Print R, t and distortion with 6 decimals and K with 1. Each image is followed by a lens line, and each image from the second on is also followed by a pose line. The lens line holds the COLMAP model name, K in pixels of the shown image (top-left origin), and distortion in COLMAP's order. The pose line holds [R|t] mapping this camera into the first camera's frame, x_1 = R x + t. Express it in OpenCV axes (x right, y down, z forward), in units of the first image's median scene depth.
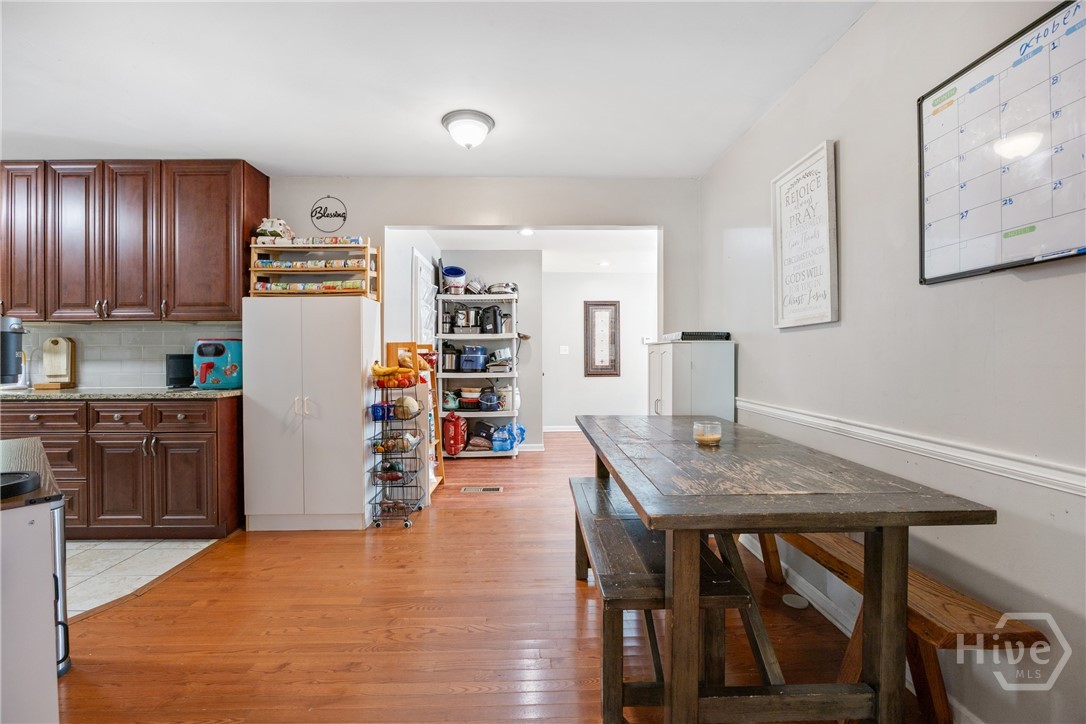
lens RADIAL K [[471.9, 0, 548.2], [0, 471.9, 355.8], [0, 0, 1]] dist [-0.022100, 0.002541]
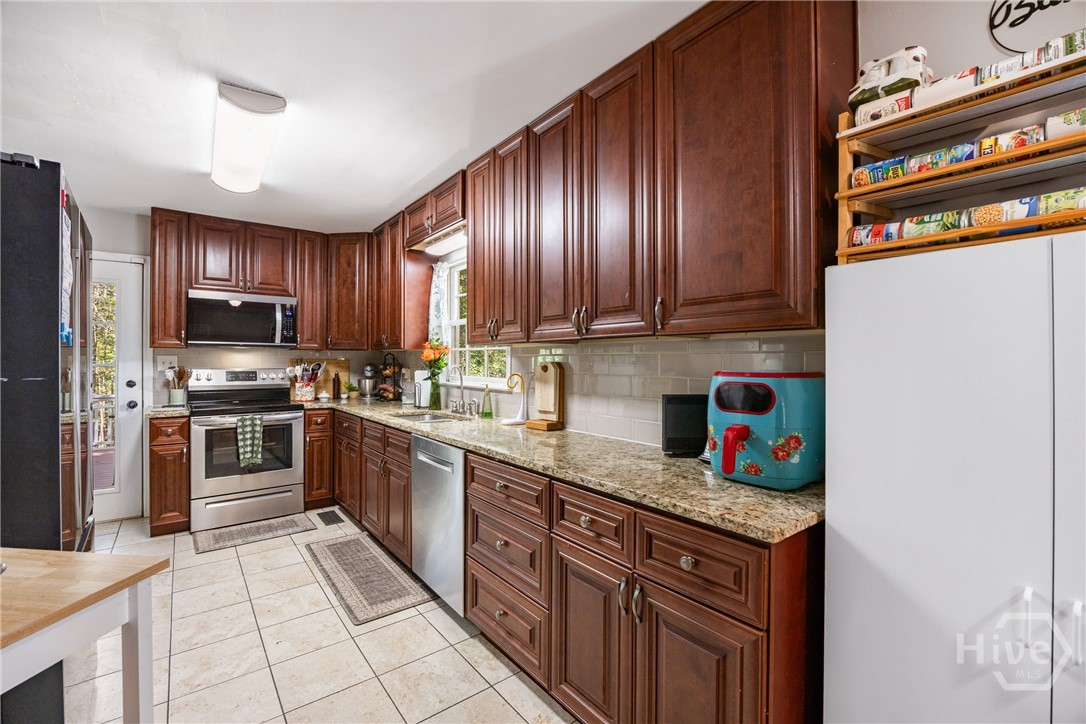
lens RADIAL K [[471.9, 0, 539.8], [0, 471.9, 361.0], [0, 0, 1]] dist [-0.022100, 0.002541]
pose [[0.583748, 0.006087, -0.811912, -0.465257], [-0.006386, 0.999975, 0.002906, -0.047236], [0.811910, 0.003488, 0.583772, 0.572085]]
